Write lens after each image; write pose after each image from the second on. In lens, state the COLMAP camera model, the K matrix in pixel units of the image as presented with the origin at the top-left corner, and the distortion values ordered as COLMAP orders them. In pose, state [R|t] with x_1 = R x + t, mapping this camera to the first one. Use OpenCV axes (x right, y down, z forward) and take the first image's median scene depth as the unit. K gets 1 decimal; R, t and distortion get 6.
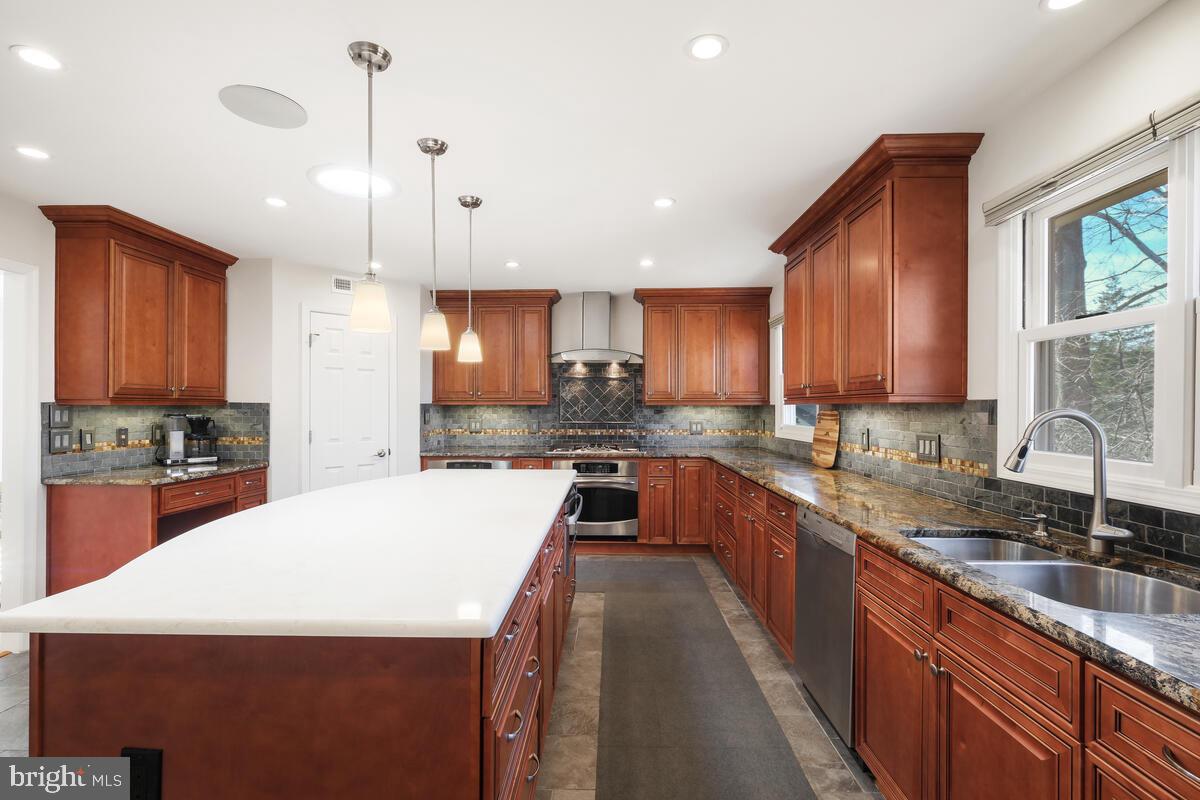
lens RADIAL K [[532.7, 0, 601.3], [0, 532.7, 409.2], [0, 0, 1]] dist [-0.004449, -0.000931]
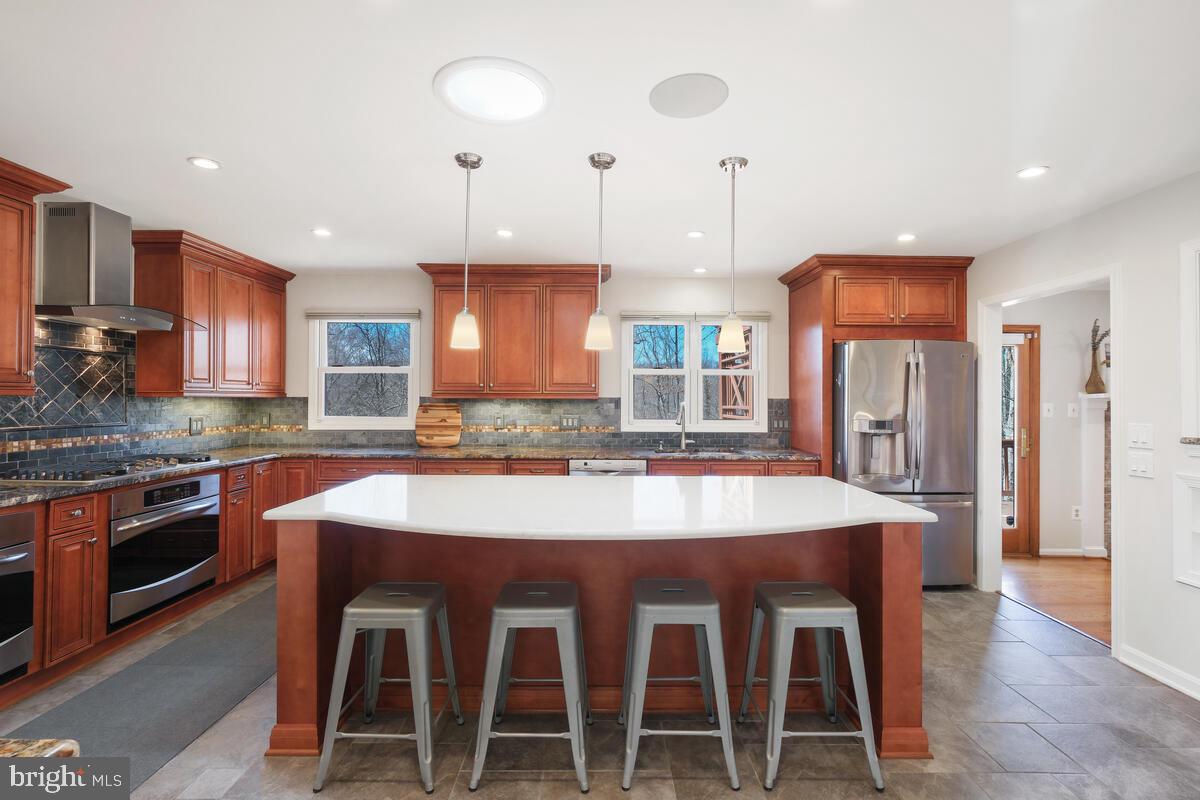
lens RADIAL K [[532.7, 0, 593.4], [0, 532.7, 397.5], [0, 0, 1]] dist [-0.004449, -0.000931]
pose [[-0.009879, 0.000953, 0.999951, -0.682925], [-0.001482, 0.999998, -0.000968, -0.007507], [-0.999950, -0.001491, -0.009877, 0.500753]]
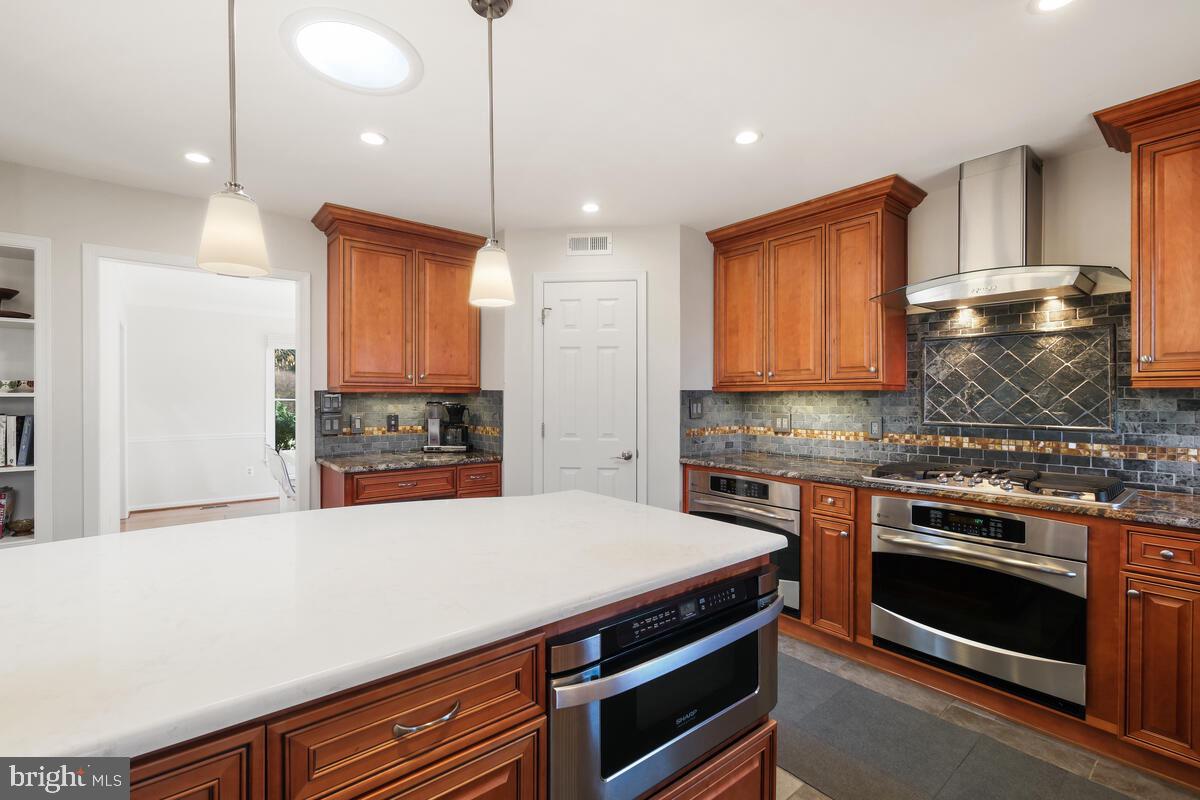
lens RADIAL K [[532.7, 0, 593.4], [0, 532.7, 396.7], [0, 0, 1]] dist [-0.004449, -0.000931]
pose [[0.646132, -0.001018, -0.763225, 0.137496], [-0.003480, 0.999985, -0.004280, 0.001970], [0.763218, 0.005422, 0.646119, 0.456015]]
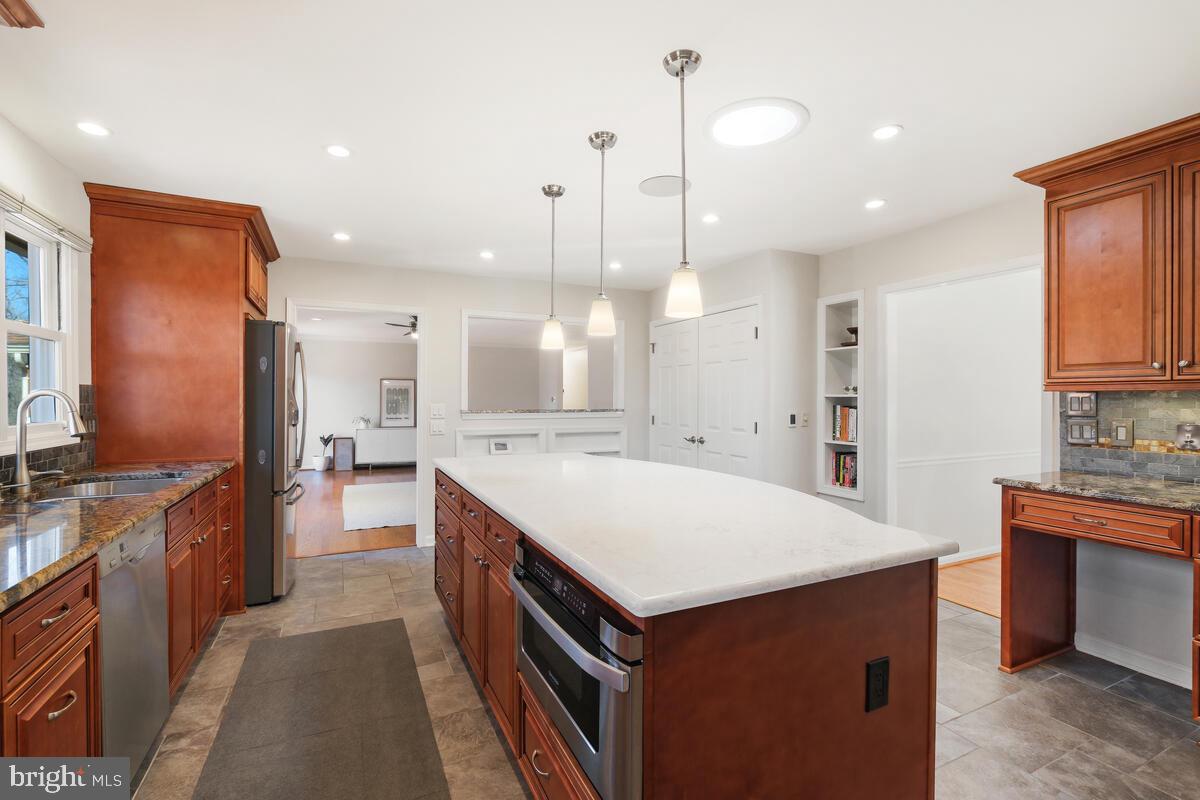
lens RADIAL K [[532.7, 0, 605.2], [0, 532.7, 401.7], [0, 0, 1]] dist [-0.004449, -0.000931]
pose [[-0.888988, -0.000817, -0.457931, 0.073775], [-0.006137, 0.999930, 0.010129, 0.002954], [0.457890, 0.011815, -0.888930, 0.942361]]
